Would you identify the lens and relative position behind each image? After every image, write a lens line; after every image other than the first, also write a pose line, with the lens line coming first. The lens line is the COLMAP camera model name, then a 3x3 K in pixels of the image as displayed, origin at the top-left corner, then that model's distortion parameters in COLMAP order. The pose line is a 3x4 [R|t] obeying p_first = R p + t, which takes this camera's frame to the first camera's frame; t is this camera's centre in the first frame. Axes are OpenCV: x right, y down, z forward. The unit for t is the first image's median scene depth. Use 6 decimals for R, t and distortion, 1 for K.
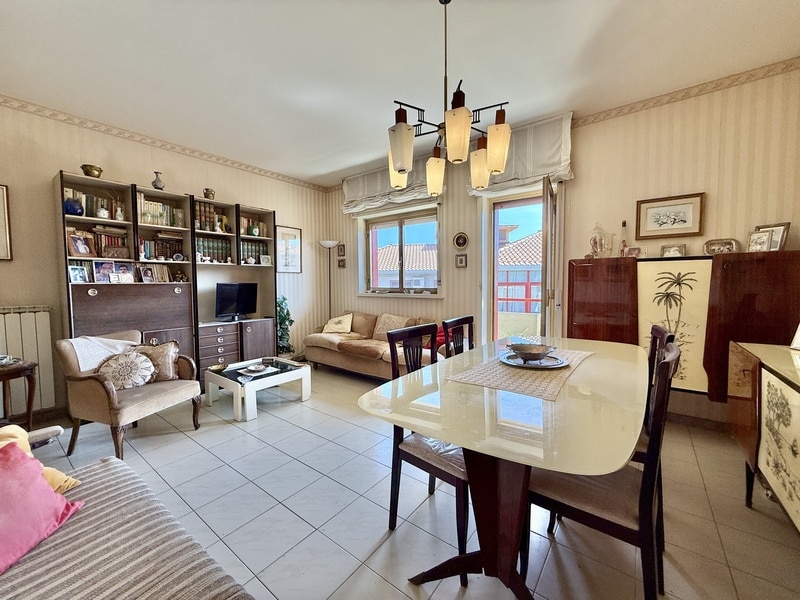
lens RADIAL K [[321.6, 0, 399.9], [0, 321.6, 295.6], [0, 0, 1]] dist [0.000411, 0.000017]
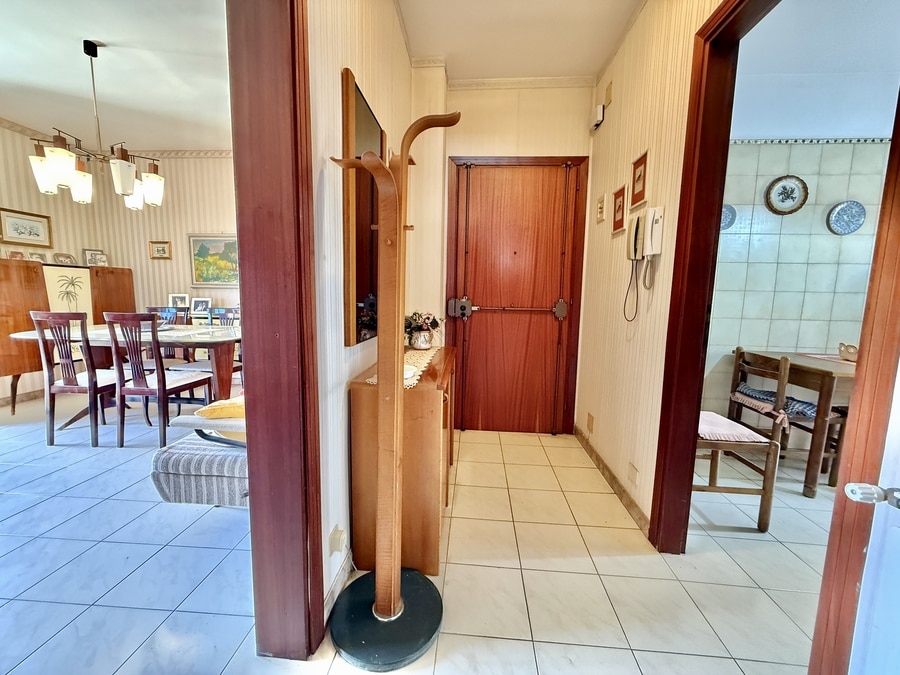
lens RADIAL K [[361.0, 0, 448.4], [0, 361.0, 337.5], [0, 0, 1]] dist [-0.000172, 0.000016]
pose [[-0.548857, -0.102017, 0.829668, -1.176185], [0.024757, 0.990106, 0.138122, 0.011595], [-0.835550, 0.096349, -0.540901, 0.439217]]
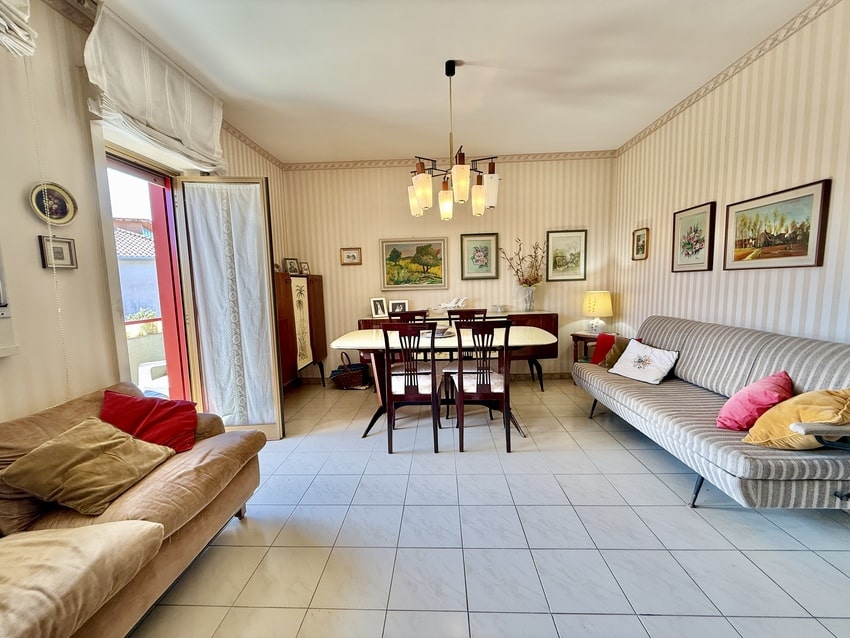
lens RADIAL K [[341.0, 0, 423.5], [0, 341.0, 319.0], [0, 0, 1]] dist [-0.000172, 0.000016]
pose [[-0.565877, -0.064345, 0.821975, -0.618504], [0.066390, 0.990157, 0.123215, -0.066078], [-0.821812, 0.124295, -0.556035, 1.226044]]
